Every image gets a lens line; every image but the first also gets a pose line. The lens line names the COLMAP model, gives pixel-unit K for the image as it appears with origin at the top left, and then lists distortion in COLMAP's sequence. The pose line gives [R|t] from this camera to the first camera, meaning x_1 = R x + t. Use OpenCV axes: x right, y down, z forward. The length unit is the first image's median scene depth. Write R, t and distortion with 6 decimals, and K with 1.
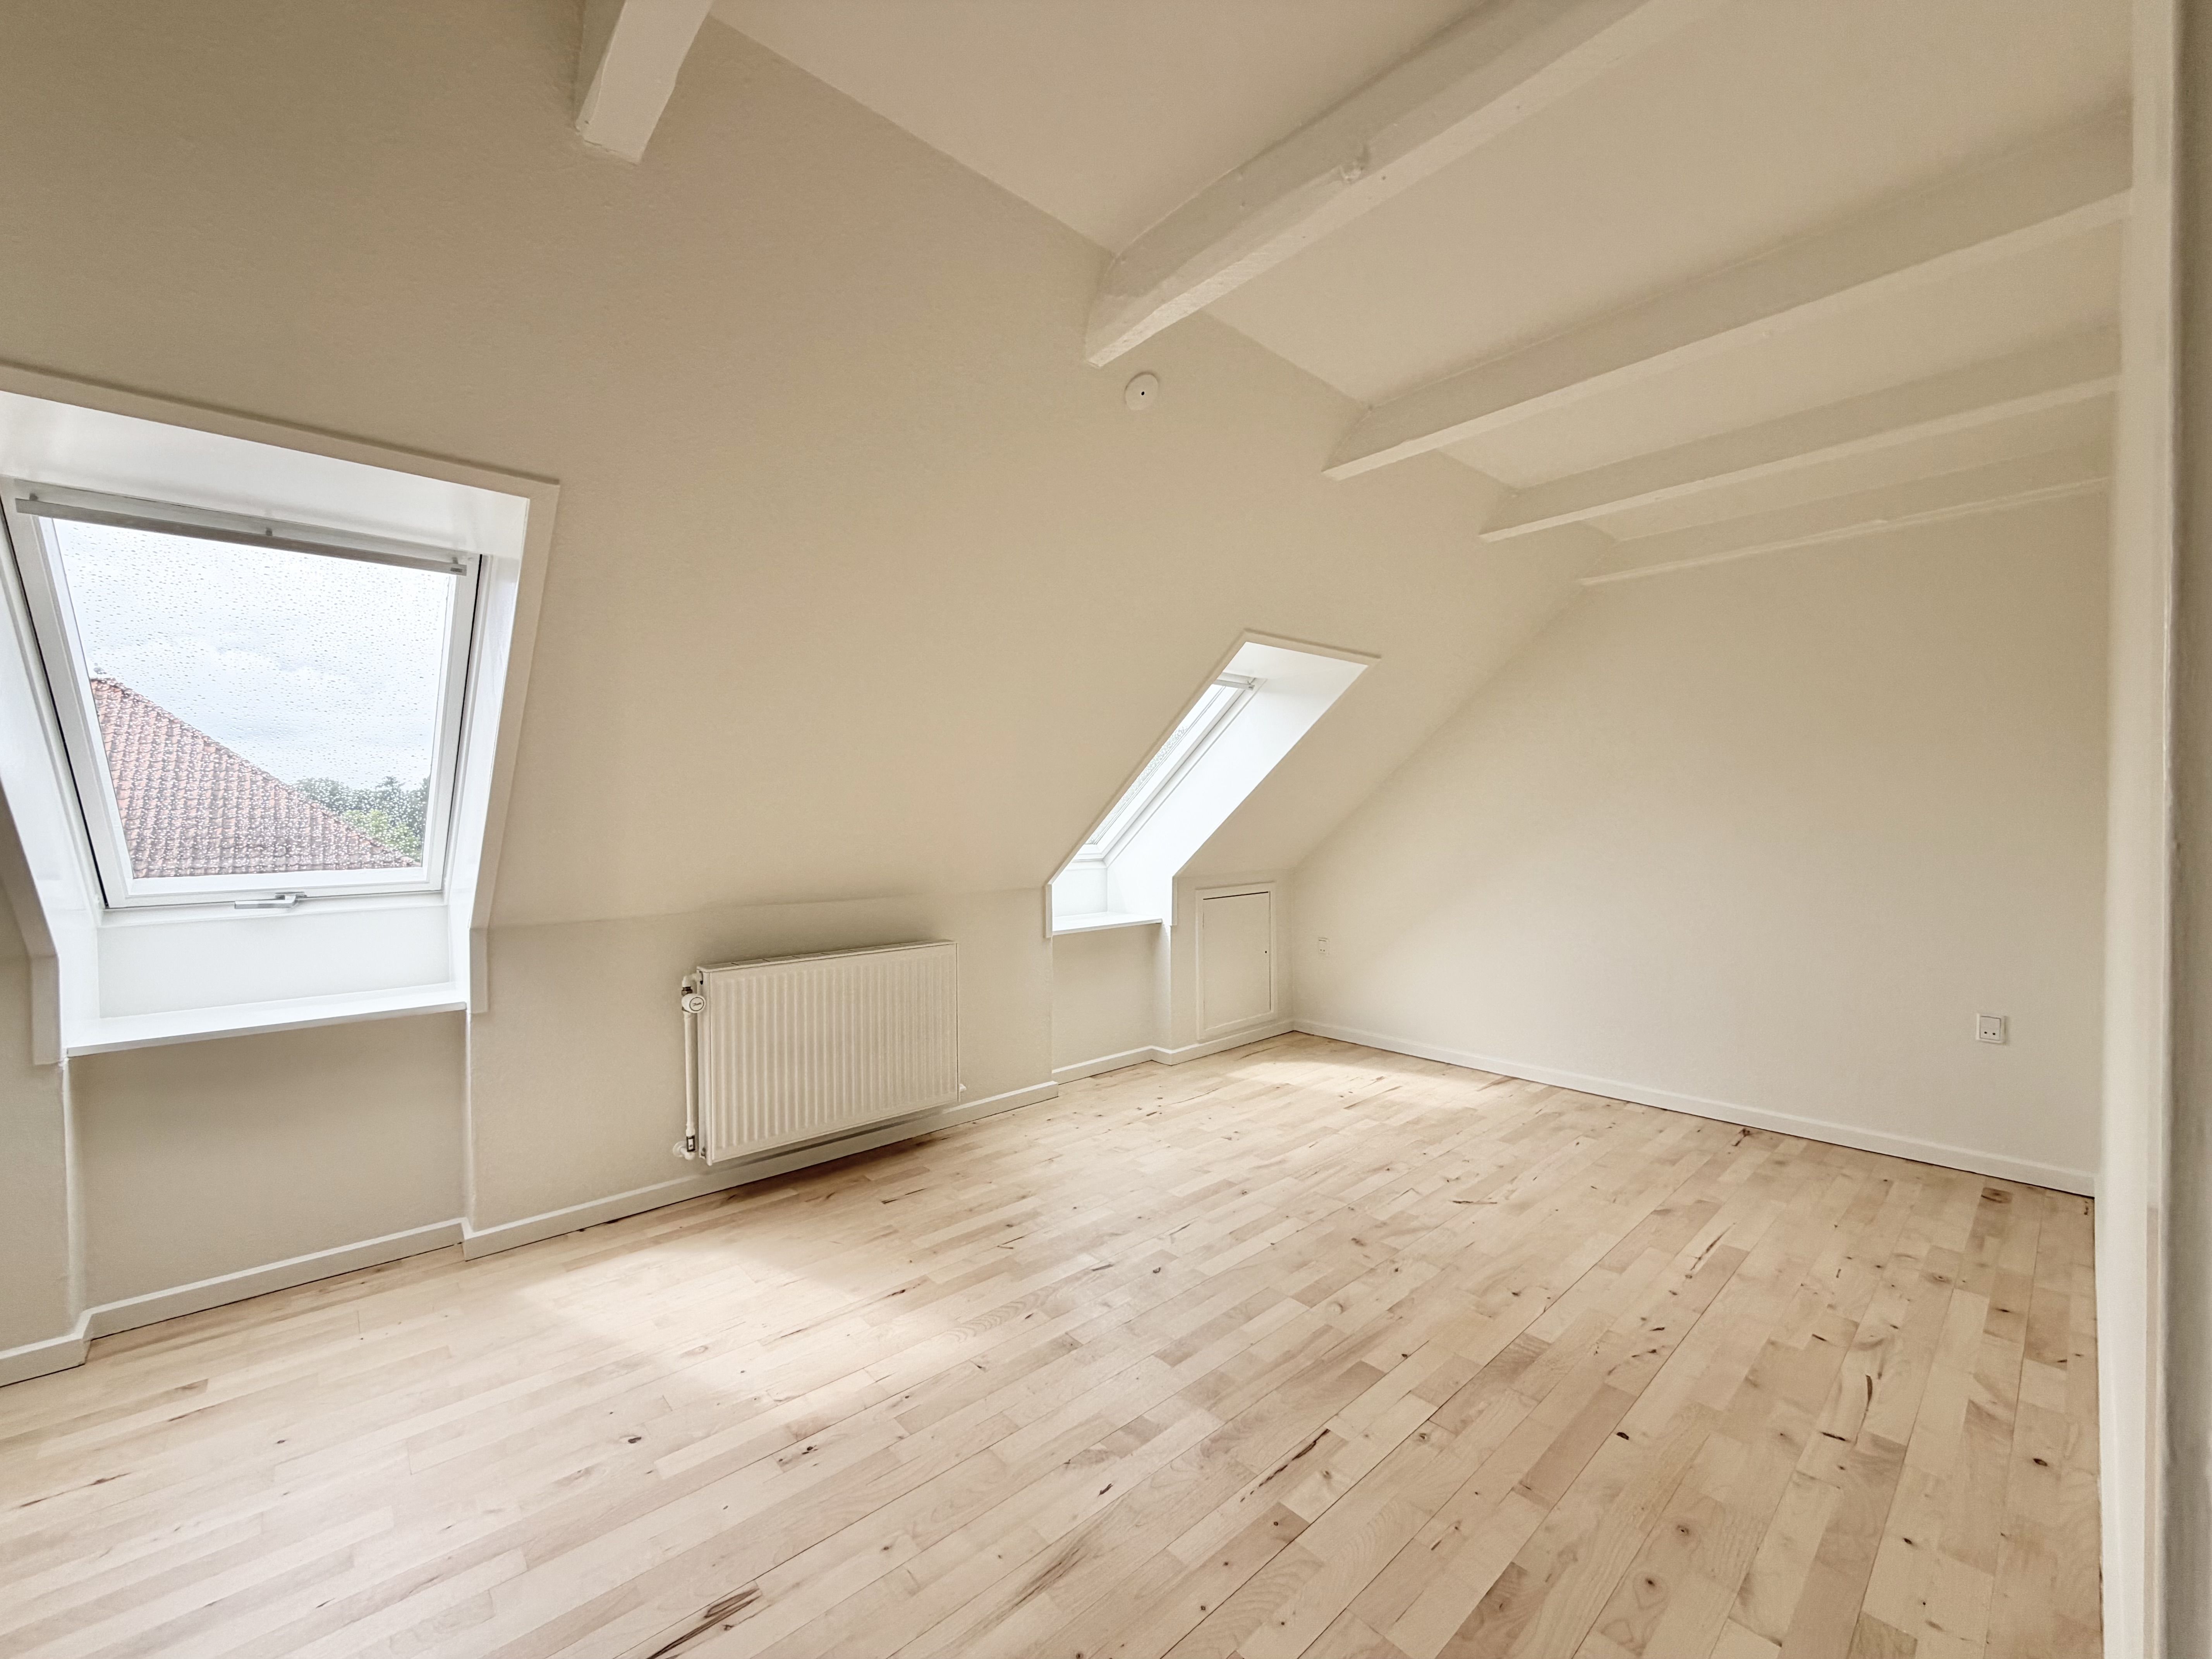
lens RADIAL K [[885.7, 0, 1099.8], [0, 885.7, 829.1], [0, 0, 1]] dist [0.000401, -0.000408]
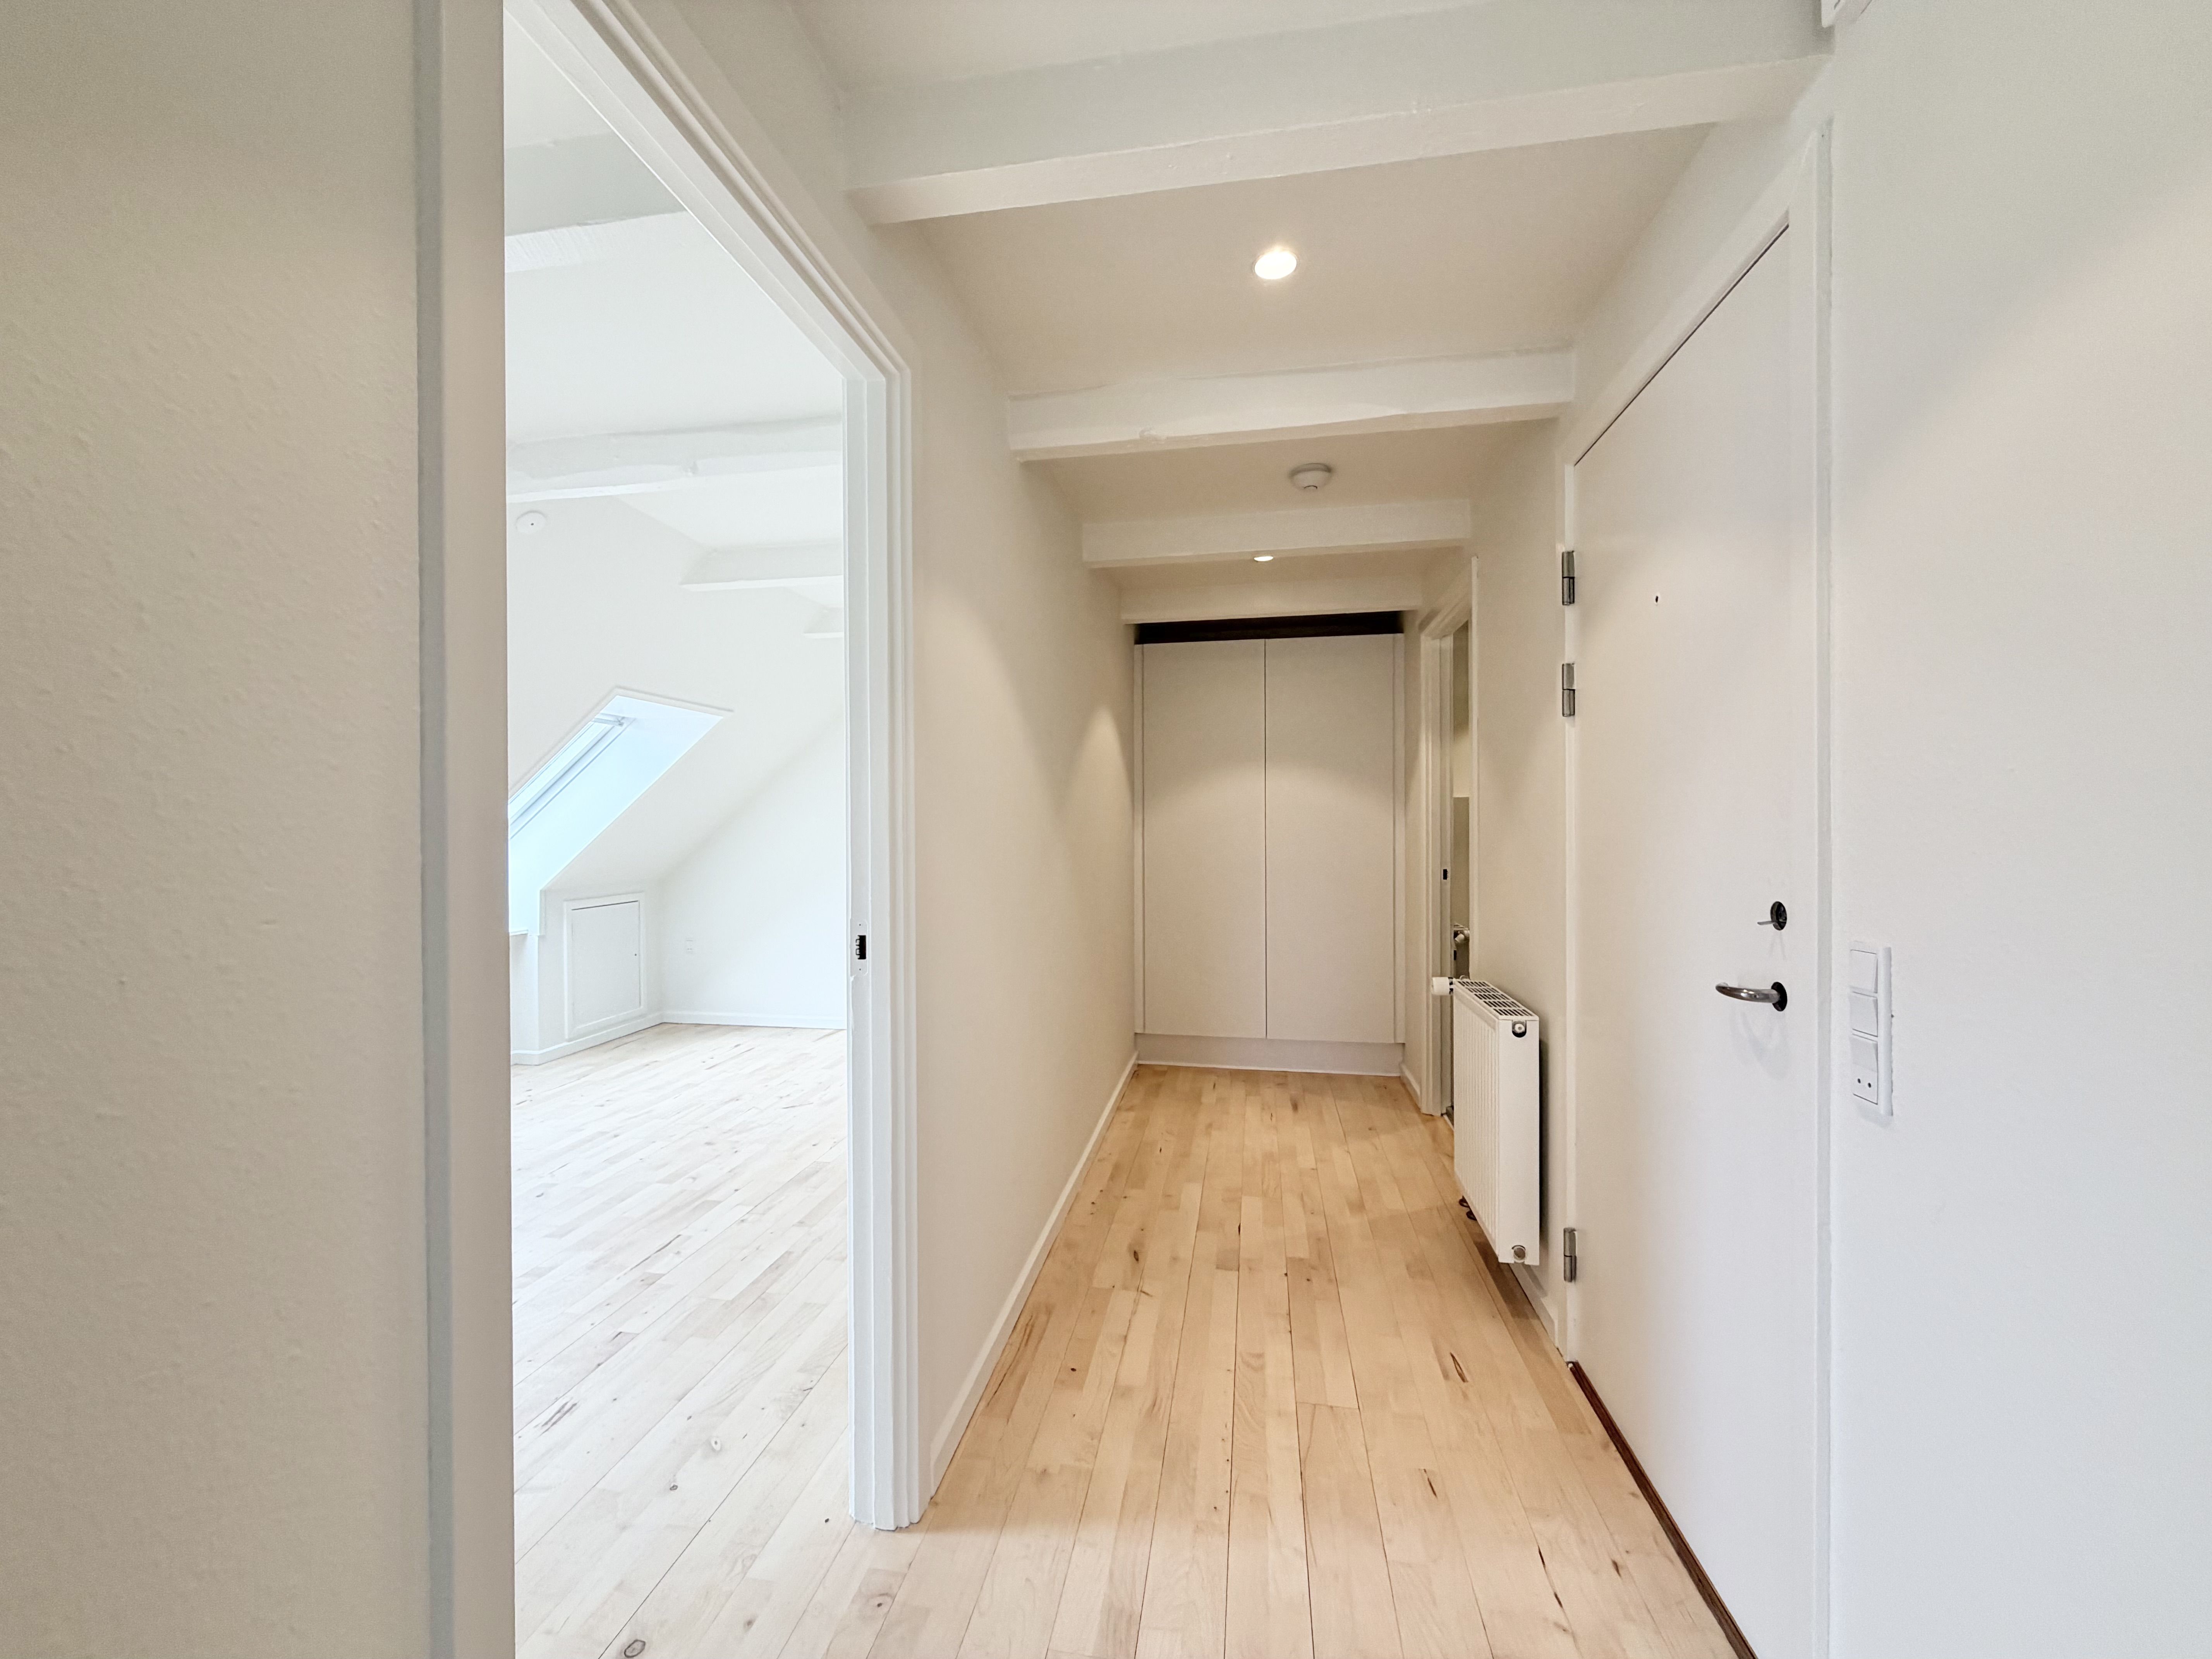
lens RADIAL K [[885.7, 0, 1099.8], [0, 885.7, 829.1], [0, 0, 1]] dist [0.000401, -0.000408]
pose [[0.785355, 0.000675, 0.619045, -0.087753], [0.008752, 0.999887, -0.012194, -0.003045], [-0.618983, 0.014995, 0.785261, -0.480373]]
